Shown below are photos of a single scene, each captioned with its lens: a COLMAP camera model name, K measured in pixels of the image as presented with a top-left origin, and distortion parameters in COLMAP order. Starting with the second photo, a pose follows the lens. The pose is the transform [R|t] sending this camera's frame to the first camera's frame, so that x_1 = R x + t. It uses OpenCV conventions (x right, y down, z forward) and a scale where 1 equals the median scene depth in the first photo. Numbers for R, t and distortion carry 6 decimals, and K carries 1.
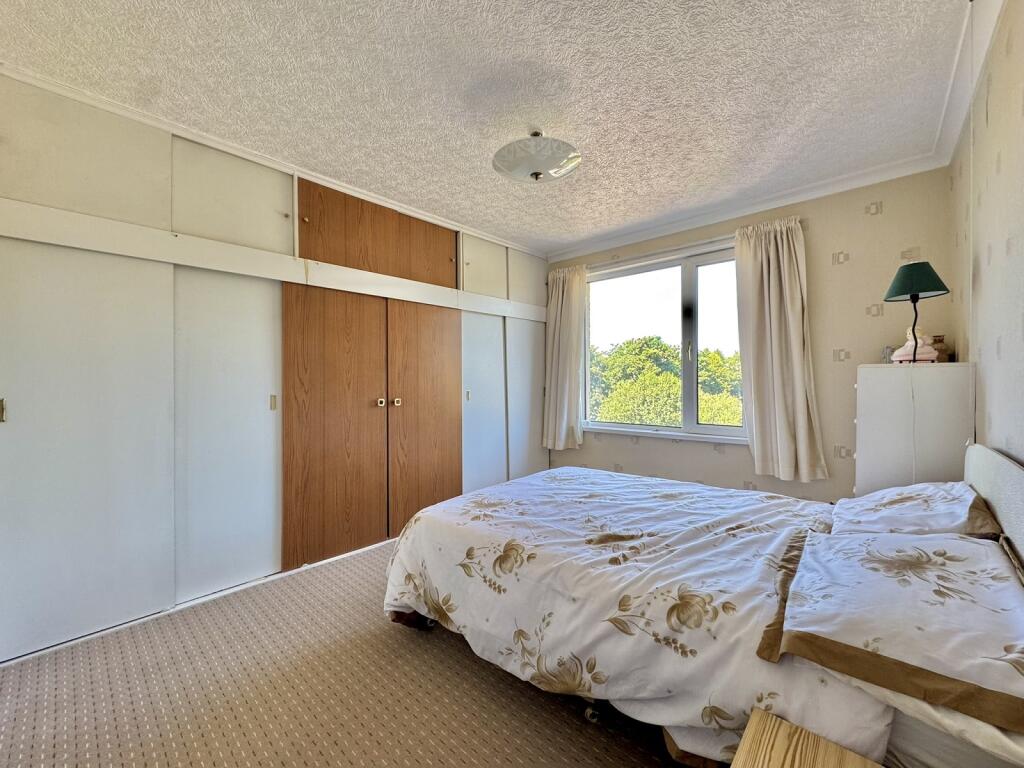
lens RADIAL K [[407.4, 0, 509.6], [0, 407.4, 379.1], [0, 0, 1]] dist [-0.006204, -0.000103]
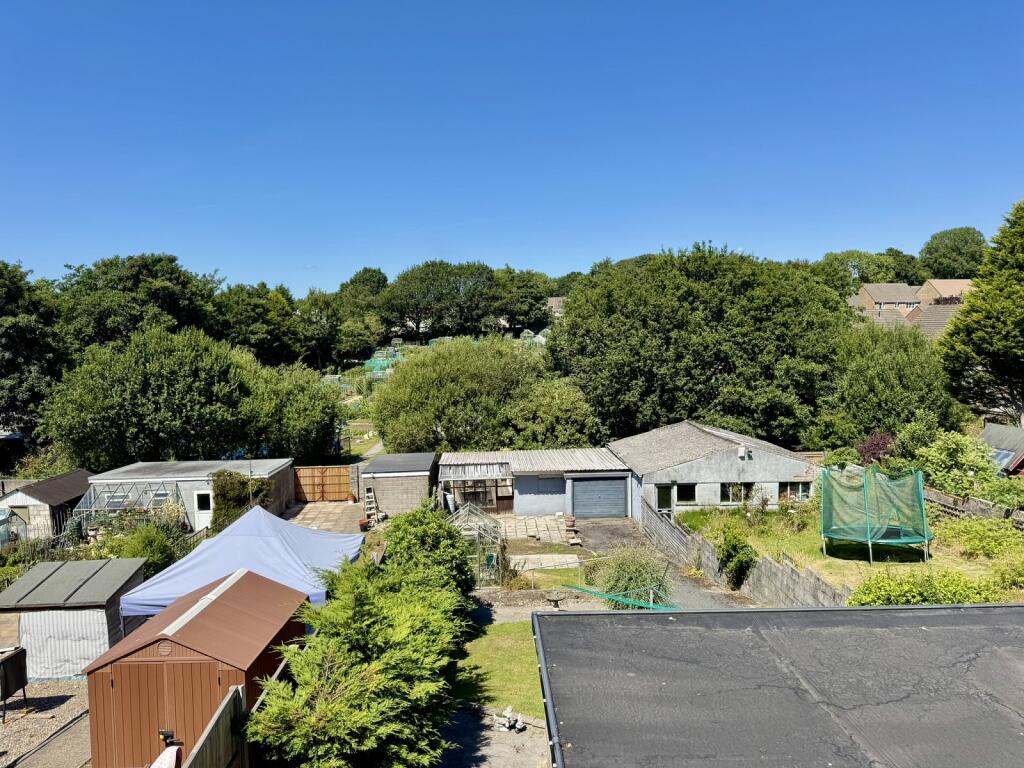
lens RADIAL K [[717.4, 0, 510.1], [0, 717.4, 384.0], [0, 0, 1]] dist [0.049211, -0.004479]
pose [[0.712341, -0.064458, 0.698867, 0.022385], [0.017917, 0.997119, 0.073703, -0.003761], [-0.701605, -0.039980, 0.711444, 0.047184]]
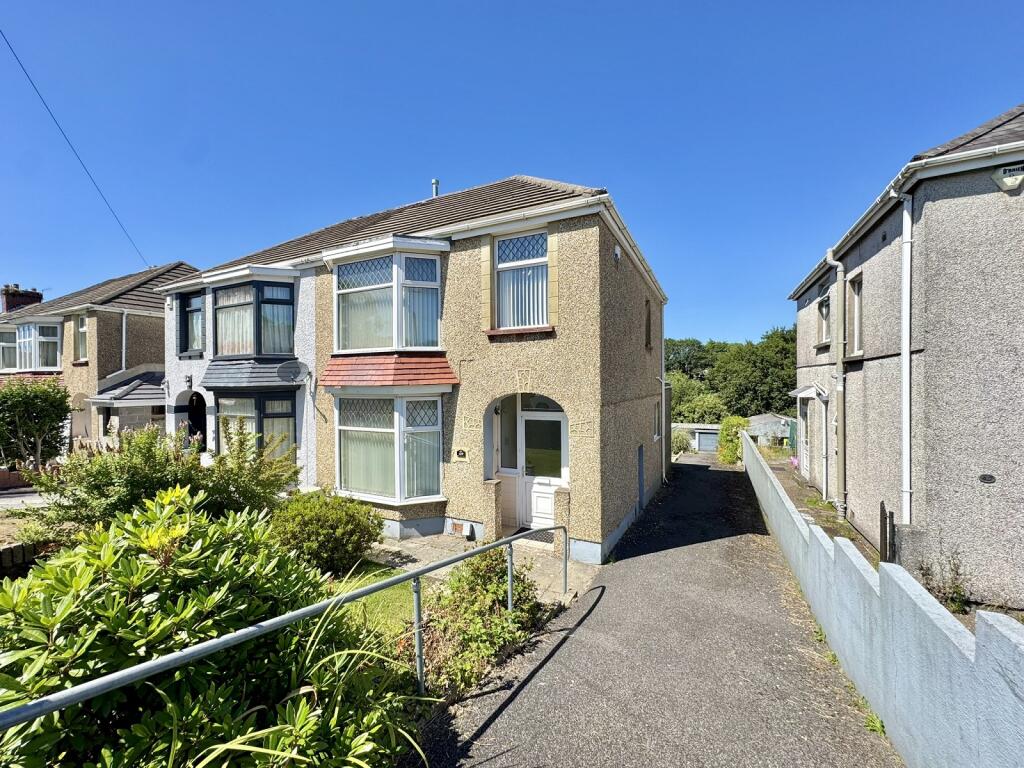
lens RADIAL K [[407.4, 0, 510.4], [0, 407.4, 382.5], [0, 0, 1]] dist [-0.006204, -0.000103]
pose [[0.960007, -0.005802, 0.279915, -0.040374], [0.006450, 0.999978, -0.001395, 0.017433], [-0.279901, 0.003144, 0.960024, -0.115848]]
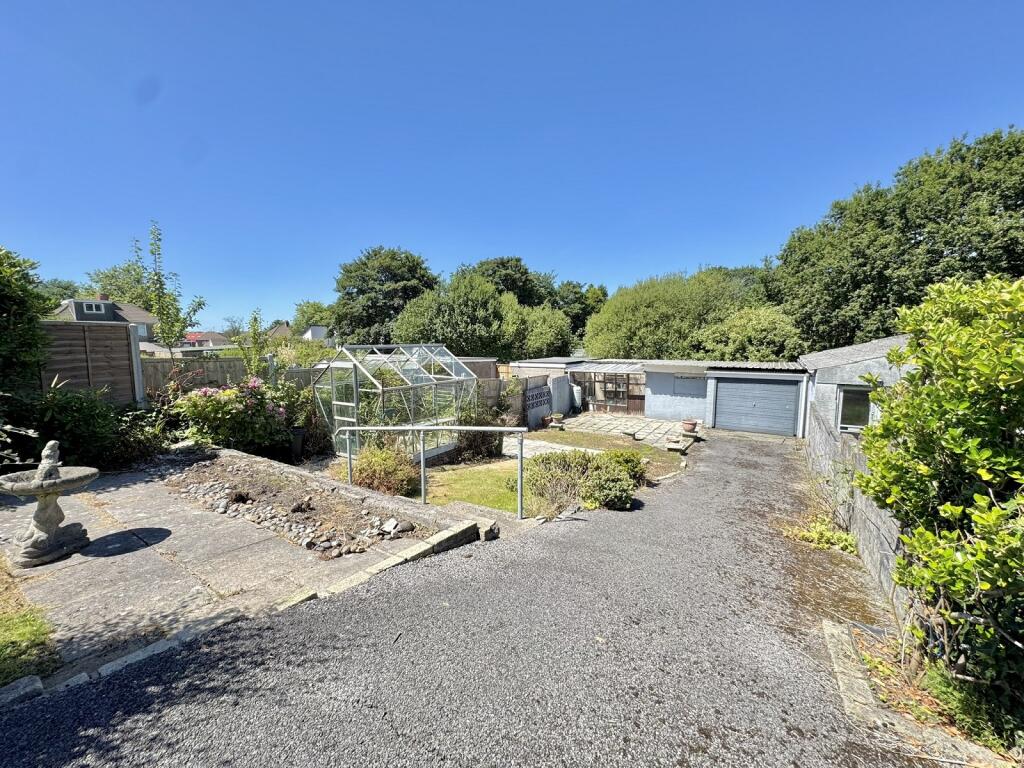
lens RADIAL K [[407.4, 0, 509.3], [0, 407.4, 376.6], [0, 0, 1]] dist [-0.006204, -0.000103]
pose [[0.986746, -0.015508, 0.161532, 0.212024], [0.000034, 0.995443, 0.095356, 0.063756], [-0.162274, -0.094087, 0.982250, 0.148524]]
